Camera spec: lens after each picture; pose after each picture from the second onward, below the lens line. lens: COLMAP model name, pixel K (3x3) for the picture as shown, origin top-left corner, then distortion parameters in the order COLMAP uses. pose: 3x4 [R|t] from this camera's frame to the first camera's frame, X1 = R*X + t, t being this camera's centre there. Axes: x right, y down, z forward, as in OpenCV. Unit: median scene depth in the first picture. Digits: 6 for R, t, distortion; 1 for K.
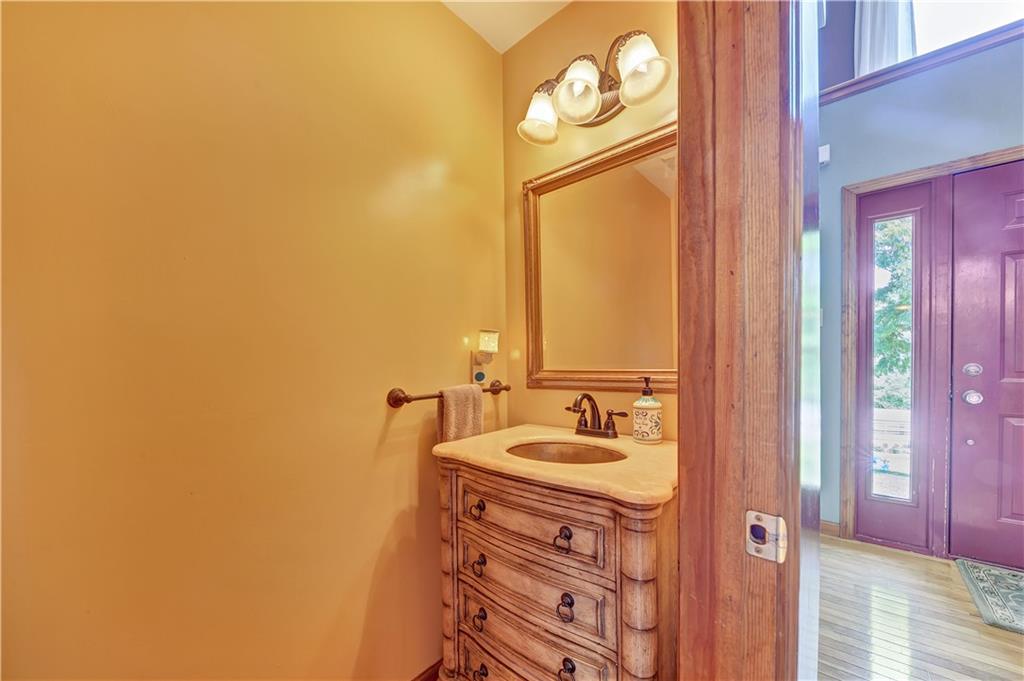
lens RADIAL K [[374.5, 0, 509.7], [0, 374.5, 365.6], [0, 0, 1]] dist [0.007798, 0.000044]
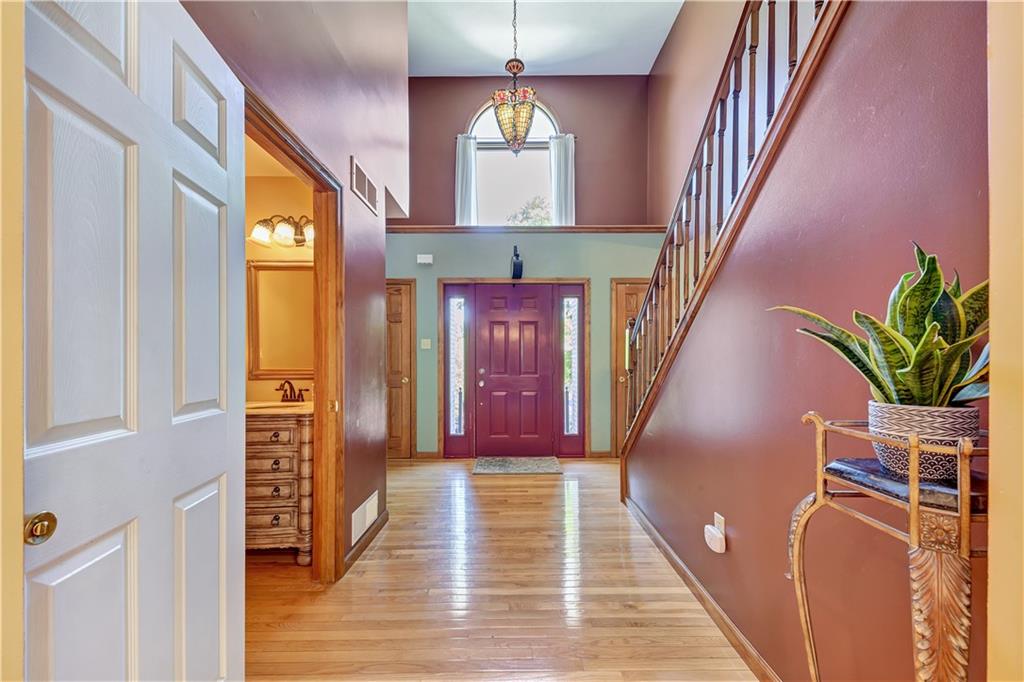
lens RADIAL K [[374.5, 0, 503.3], [0, 374.5, 367.1], [0, 0, 1]] dist [0.007798, 0.000044]
pose [[0.757277, 0.010205, 0.653014, -0.233397], [-0.001480, 0.999902, -0.013911, 0.028288], [-0.653092, 0.009568, 0.757218, -1.280016]]
